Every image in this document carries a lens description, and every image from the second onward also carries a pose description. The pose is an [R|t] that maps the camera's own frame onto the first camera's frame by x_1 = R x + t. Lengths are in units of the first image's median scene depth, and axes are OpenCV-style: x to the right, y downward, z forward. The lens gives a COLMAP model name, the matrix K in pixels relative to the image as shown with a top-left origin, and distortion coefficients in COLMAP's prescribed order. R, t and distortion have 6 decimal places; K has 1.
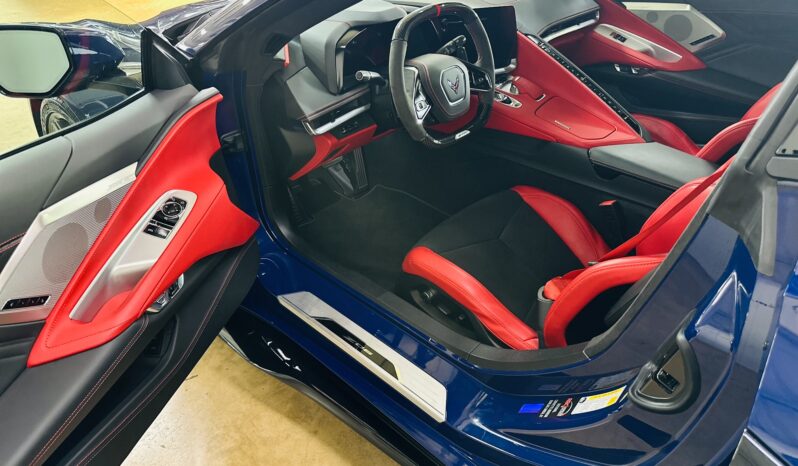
lens RADIAL K [[595.9, 0, 399.0], [0, 595.9, 233.0], [0, 0, 1]] dist [0.003196, -0.001463]
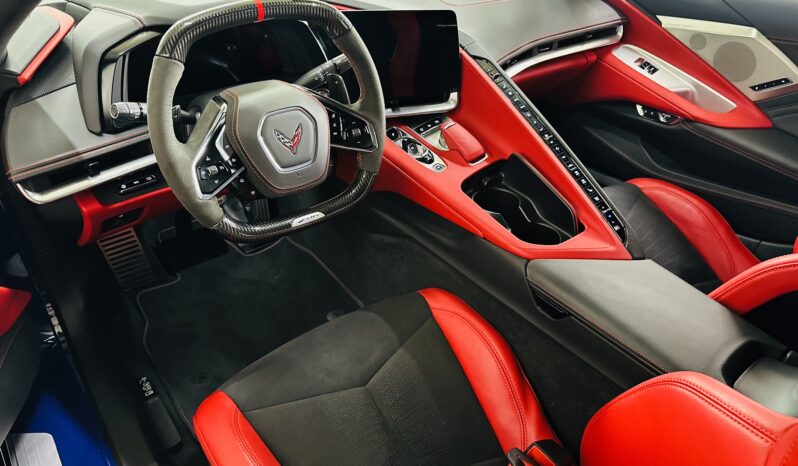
lens RADIAL K [[595.9, 0, 399.0], [0, 595.9, 233.0], [0, 0, 1]] dist [0.003196, -0.001463]
pose [[0.987596, 0.112684, -0.109345, 0.202643], [-0.110492, 0.993539, 0.025924, -0.136982], [0.111560, -0.013521, 0.993666, 0.312619]]
